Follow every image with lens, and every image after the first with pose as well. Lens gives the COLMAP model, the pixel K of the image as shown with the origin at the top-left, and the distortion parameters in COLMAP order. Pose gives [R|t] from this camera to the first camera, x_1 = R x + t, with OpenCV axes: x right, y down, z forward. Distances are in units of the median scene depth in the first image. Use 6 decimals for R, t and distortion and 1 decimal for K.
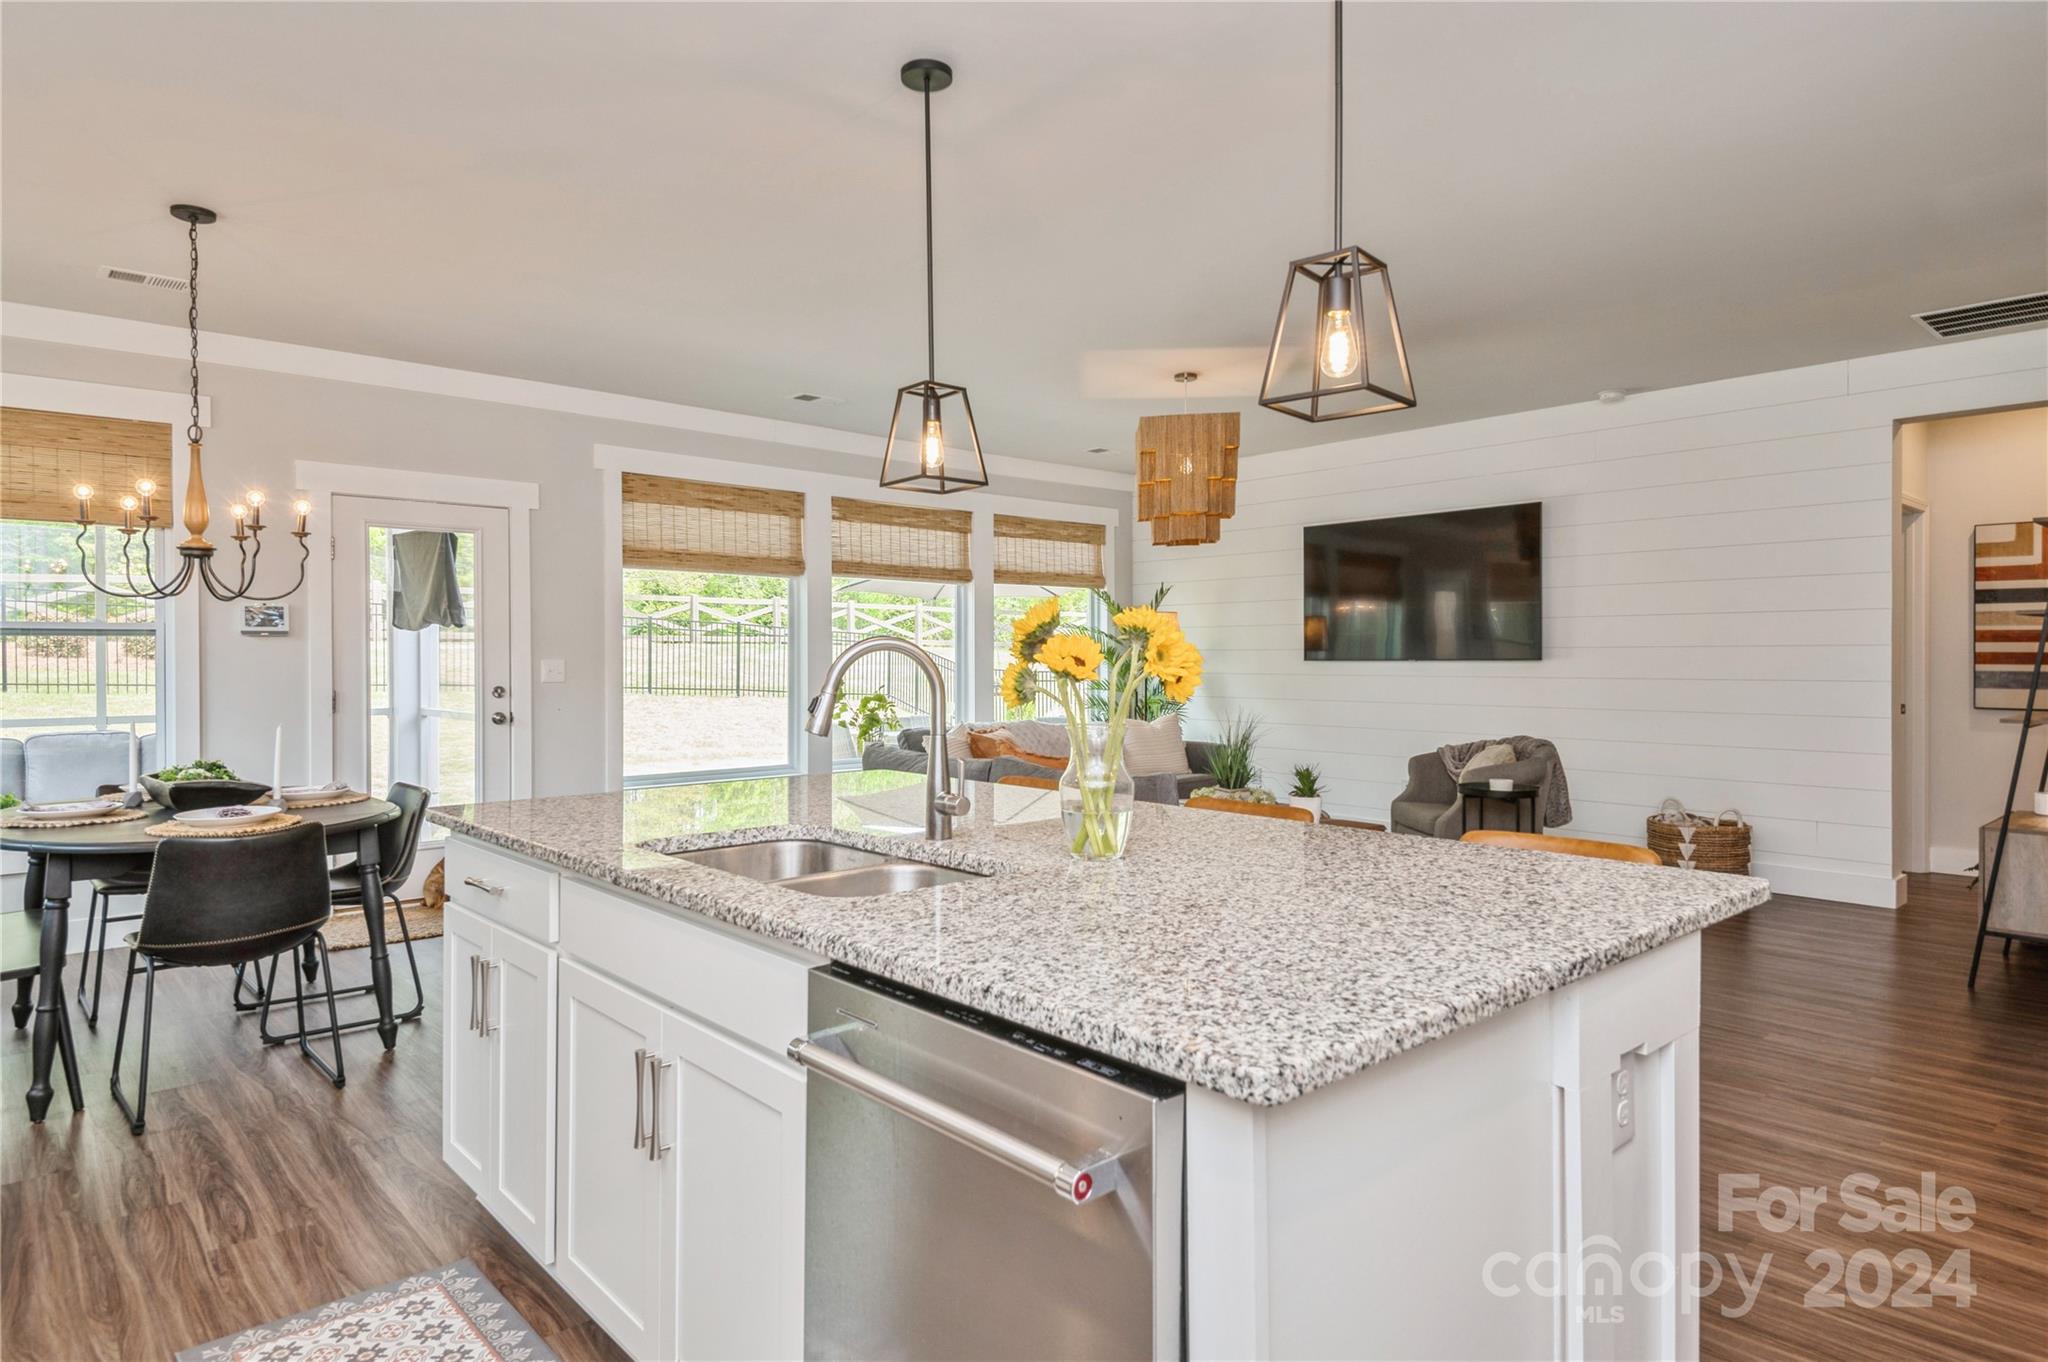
lens RADIAL K [[1187.1, 0, 1027.0], [0, 1187.1, 646.8], [0, 0, 1]] dist [0.035048, -0.001319]
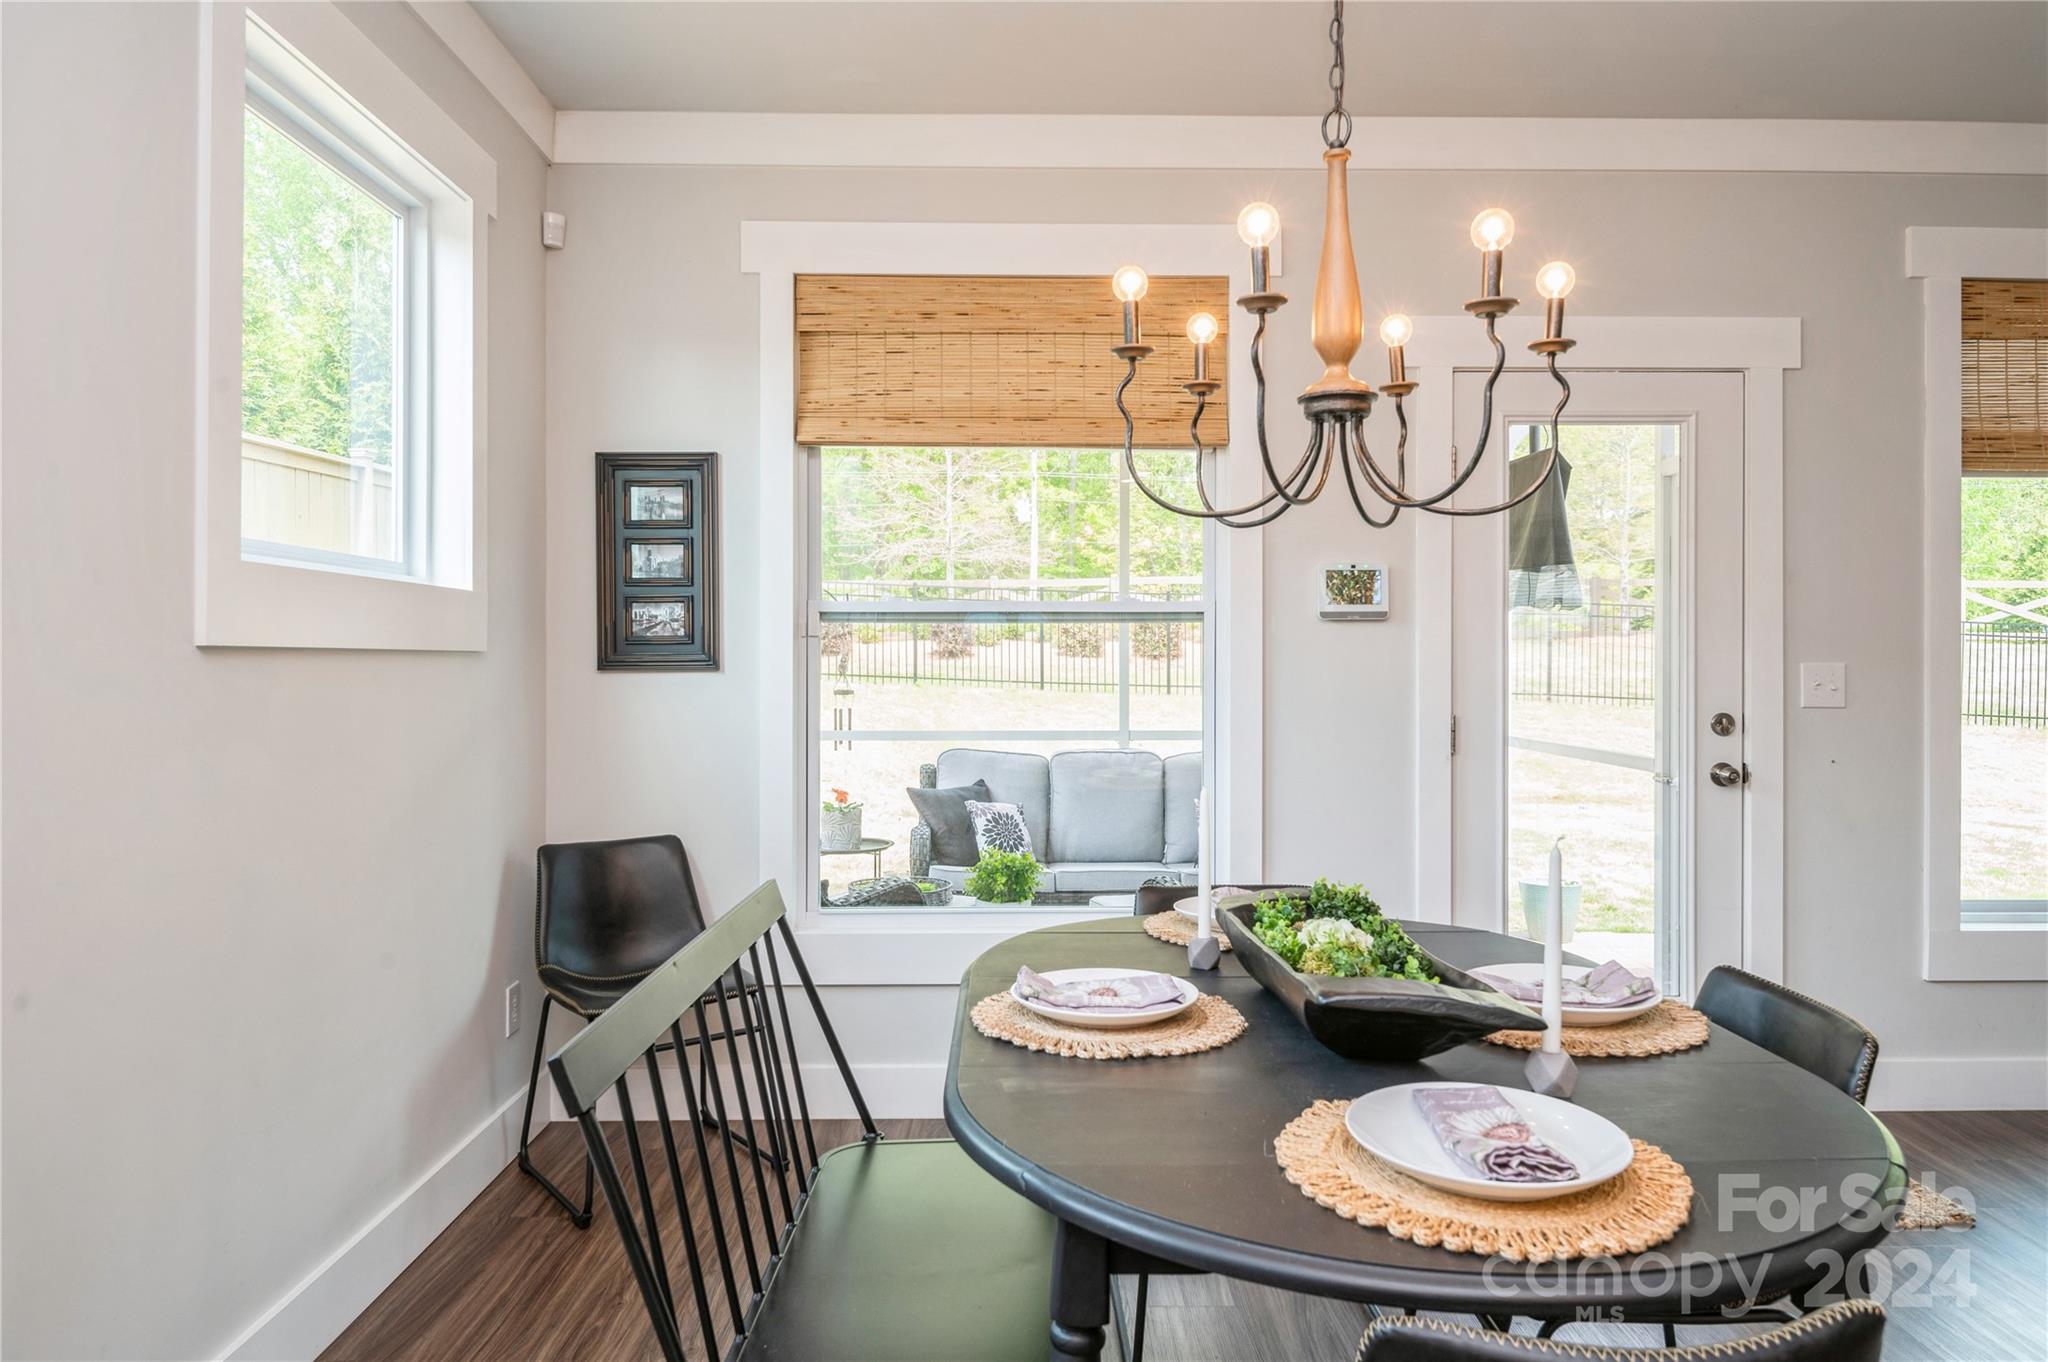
lens RADIAL K [[1268.9, 0, 1068.3], [0, 1268.9, 645.4], [0, 0, 1]] dist [0.078049, 0.000047]
pose [[0.774806, -0.004832, -0.632180, -0.283231], [0.004159, 0.999988, -0.002545, 0.003330], [0.632185, -0.000657, 0.774817, 0.352697]]
